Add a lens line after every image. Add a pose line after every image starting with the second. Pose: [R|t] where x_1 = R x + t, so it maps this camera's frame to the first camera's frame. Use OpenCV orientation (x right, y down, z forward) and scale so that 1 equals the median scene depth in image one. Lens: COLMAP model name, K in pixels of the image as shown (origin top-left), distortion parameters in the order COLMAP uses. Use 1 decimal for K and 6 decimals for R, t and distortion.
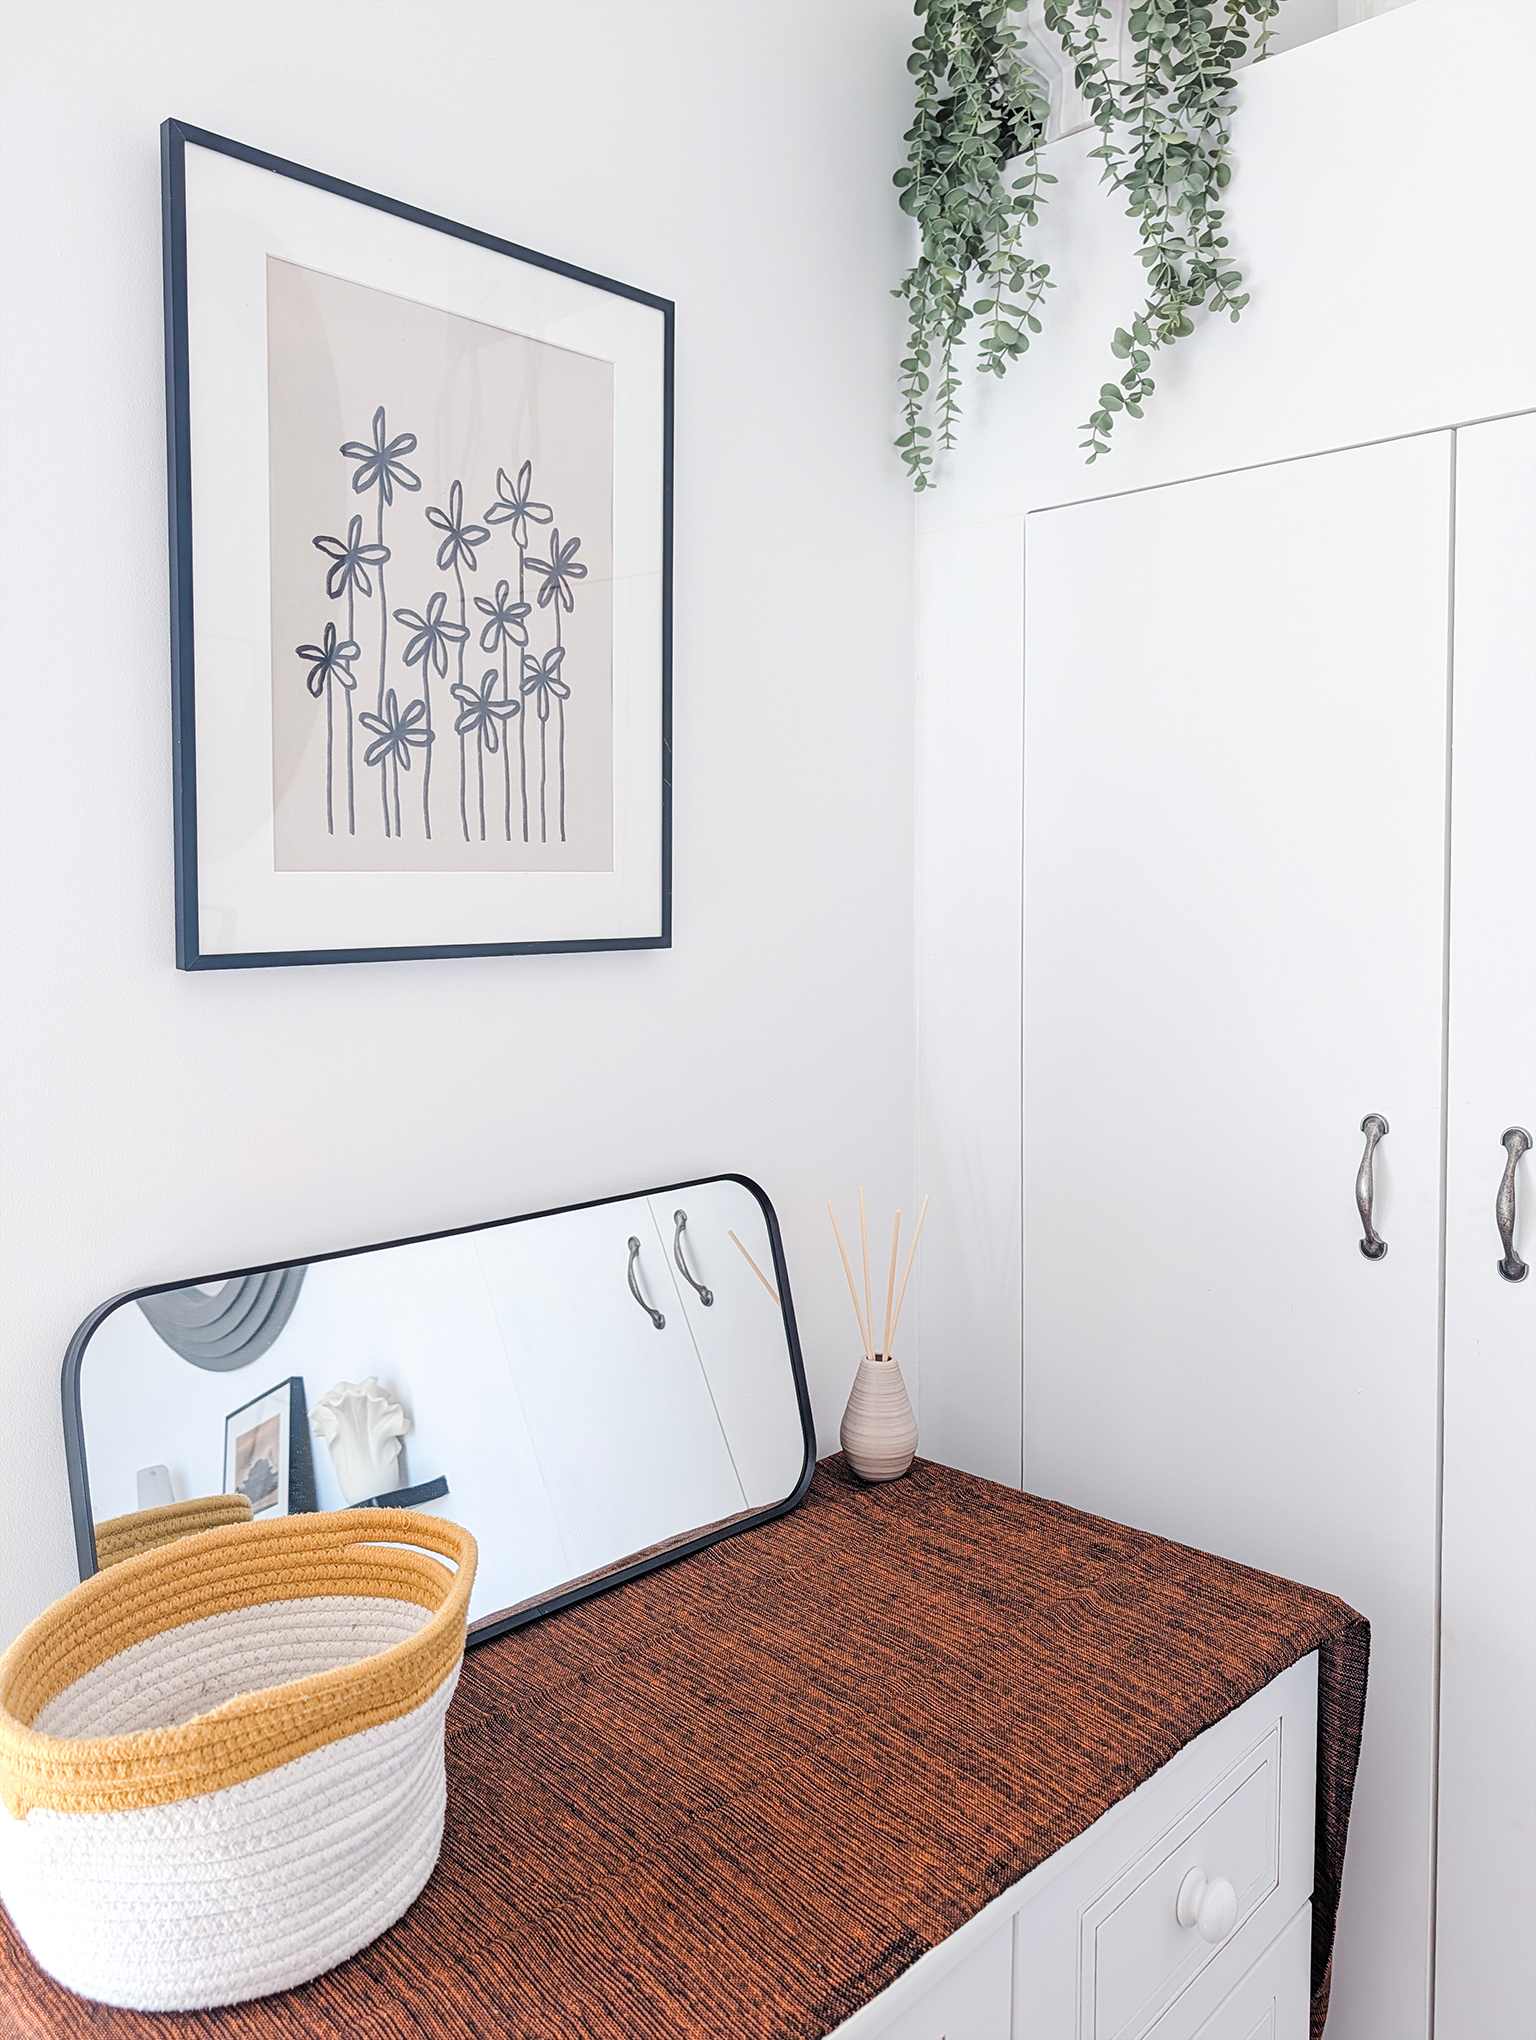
lens RADIAL K [[1509.2, 0, 762.3], [0, 1509.2, 1020.4], [0, 0, 1]] dist [0.010025, 0.001973]
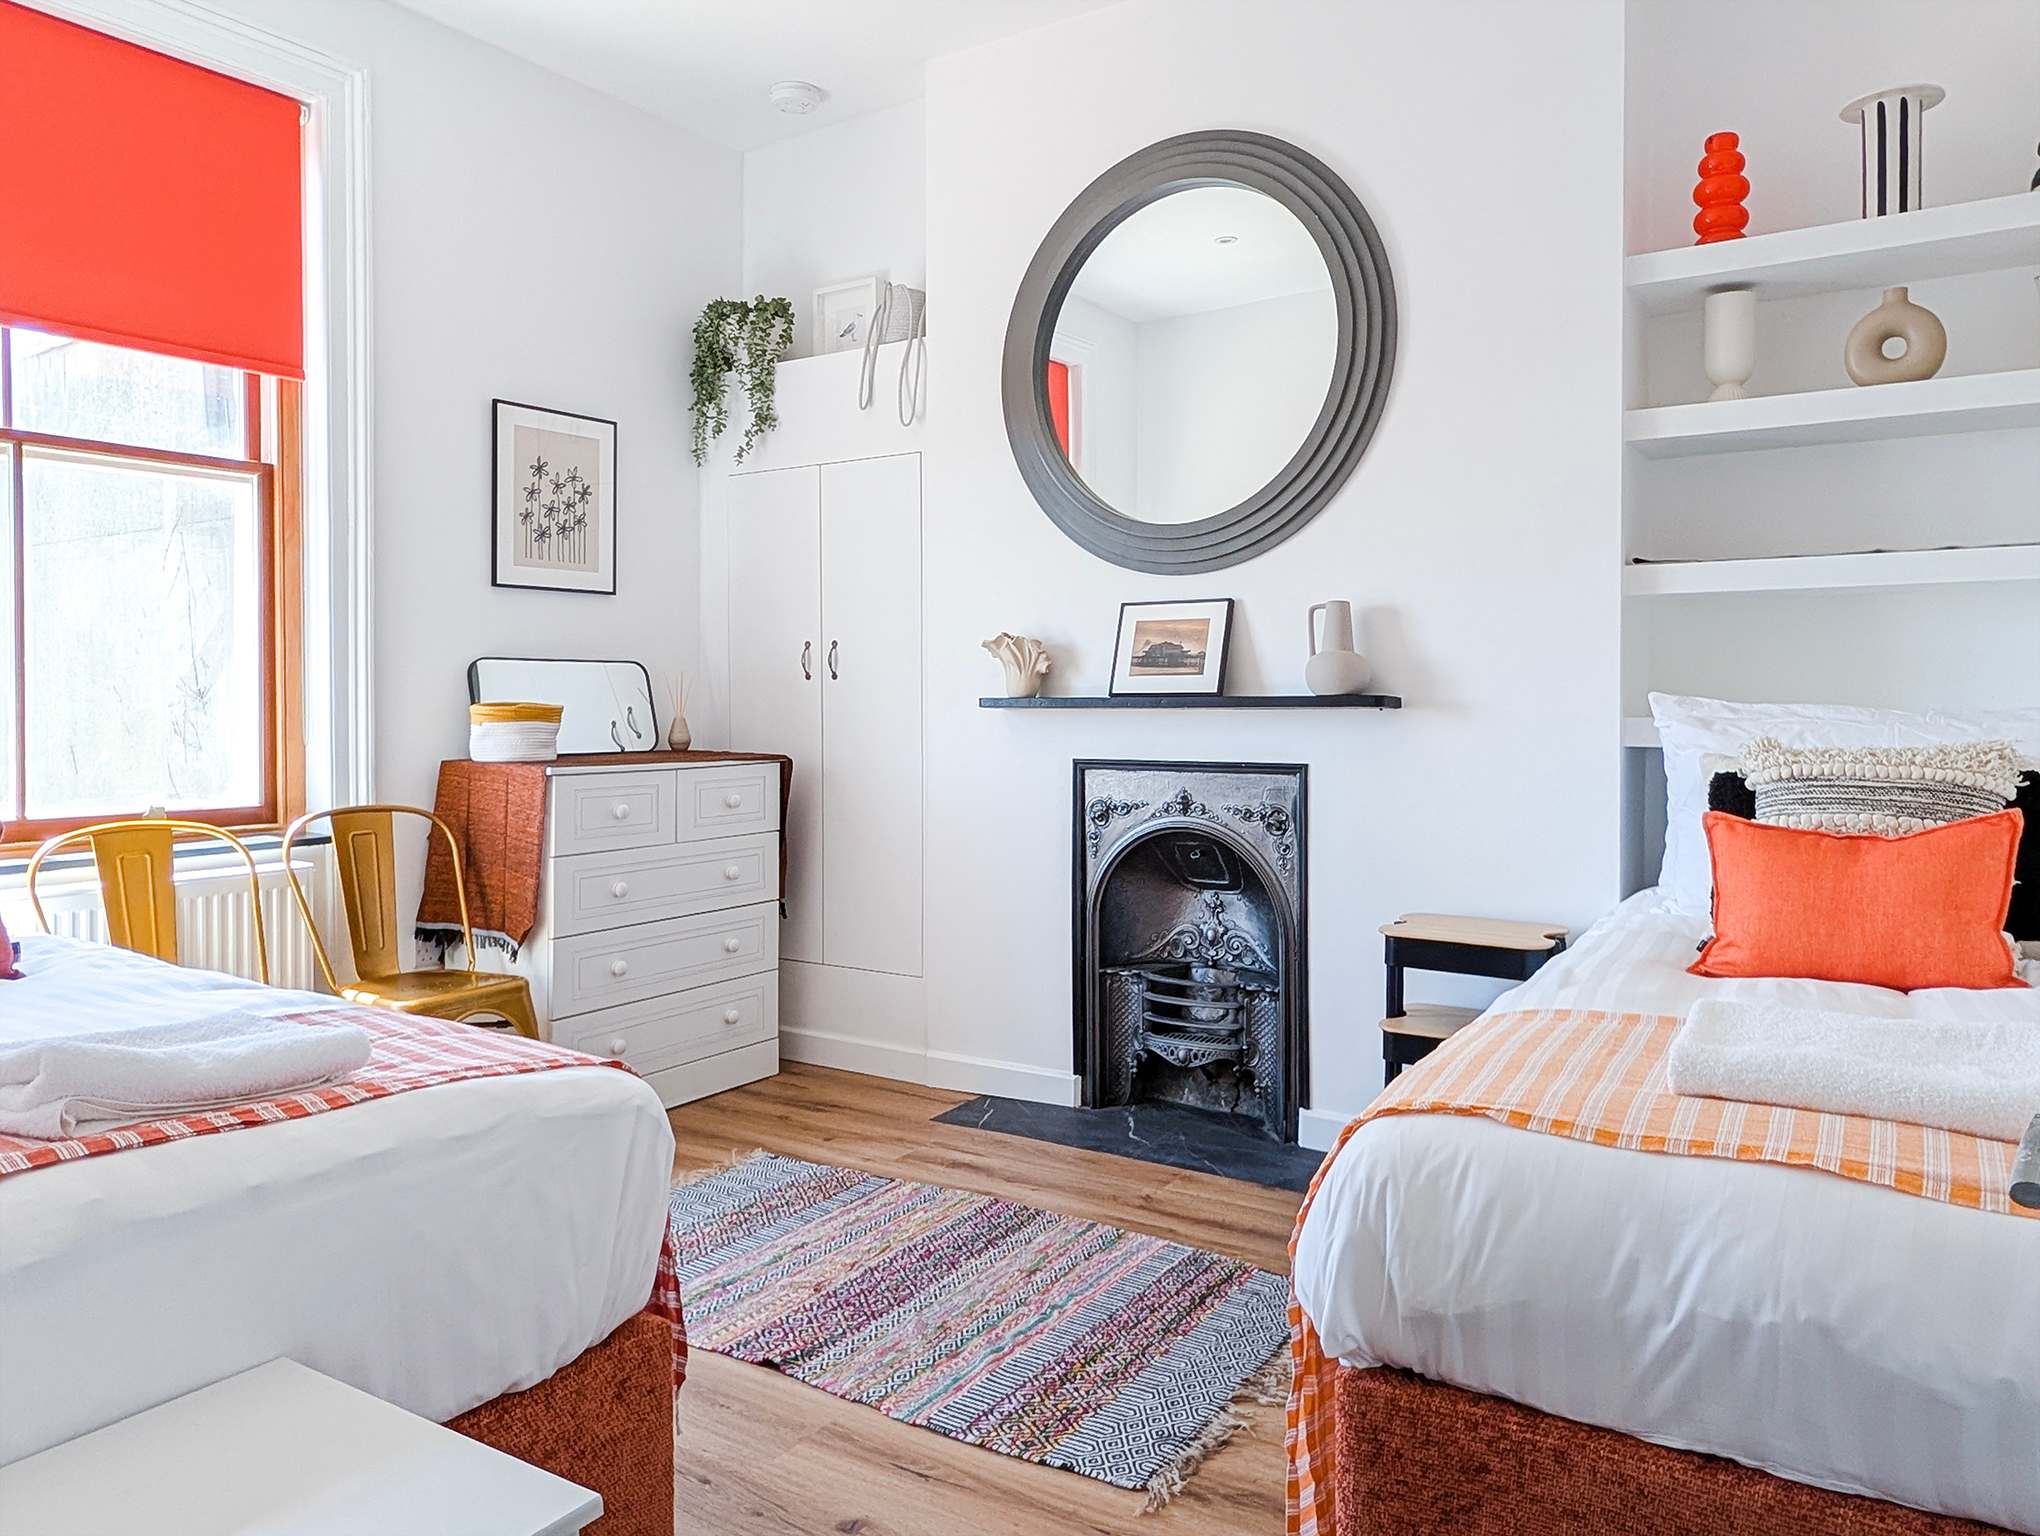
lens RADIAL K [[1459.7, 0, 1030.3], [0, 1459.7, 757.1], [0, 0, 1]] dist [0.045094, 0.000773]
pose [[0.988314, 0.000100, 0.152431, 0.410484], [0.007707, 0.998688, -0.050622, 0.559739], [-0.152236, 0.051205, 0.987017, -2.777167]]
